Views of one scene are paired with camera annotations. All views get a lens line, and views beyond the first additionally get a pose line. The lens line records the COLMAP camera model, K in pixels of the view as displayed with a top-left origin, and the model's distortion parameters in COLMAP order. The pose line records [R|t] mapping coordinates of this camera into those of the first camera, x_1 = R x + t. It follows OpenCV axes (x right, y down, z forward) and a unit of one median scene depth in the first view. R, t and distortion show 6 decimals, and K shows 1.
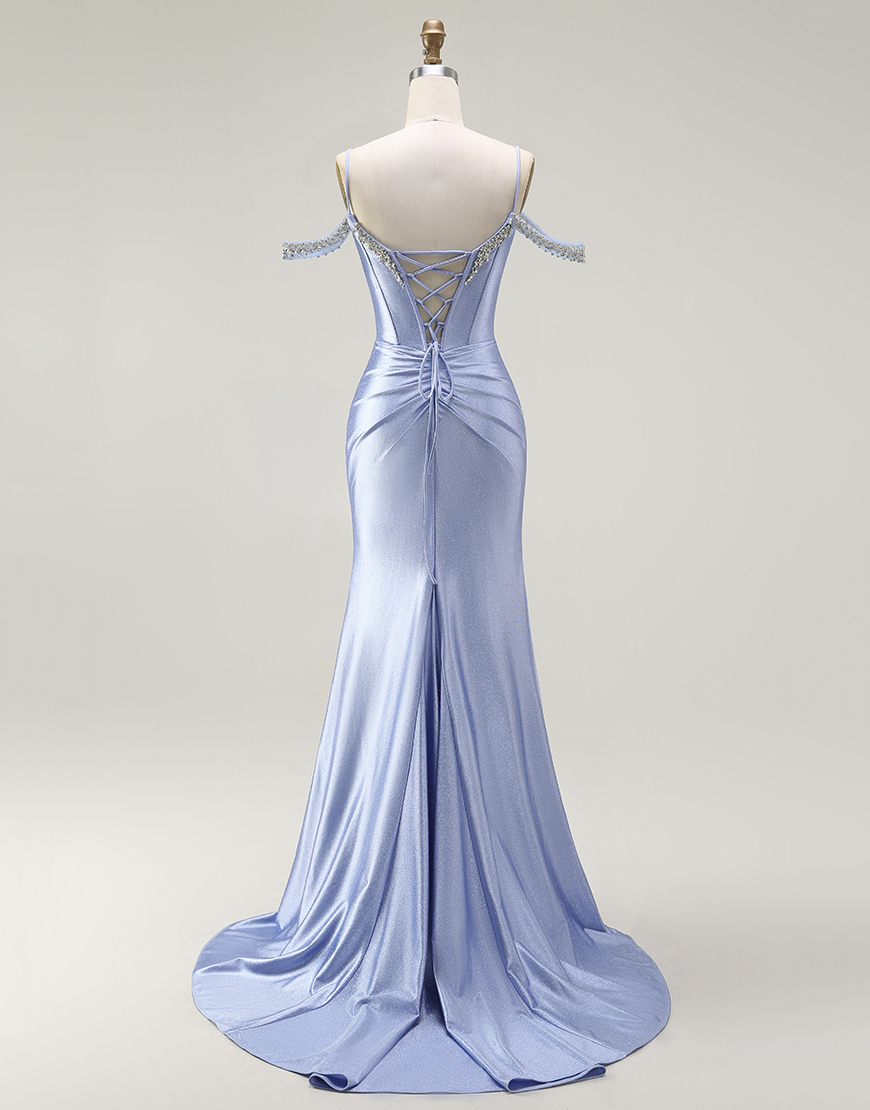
lens RADIAL K [[1743.1, 0, 435.0], [0, 1743.1, 555.0], [0, 0, 1]] dist [-0.162793, -0.002229]
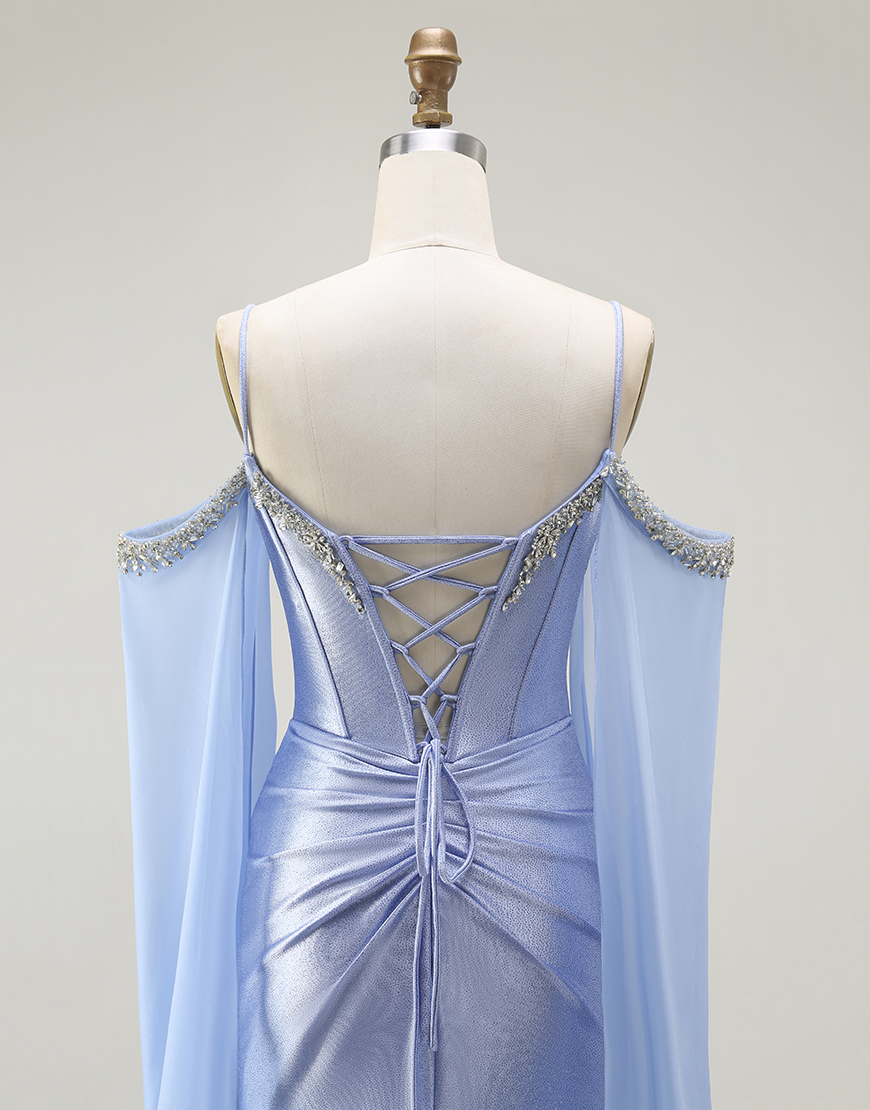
lens RADIAL K [[3054.0, 0, 435.0], [0, 3054.0, 555.0], [0, 0, 1]] dist [-1.447456, 0.255923]
pose [[0.999988, 0.004749, 0.001121, -0.000828], [-0.004430, 0.979885, -0.199515, -0.015378], [-0.002046, 0.199508, 0.979894, 0.241652]]
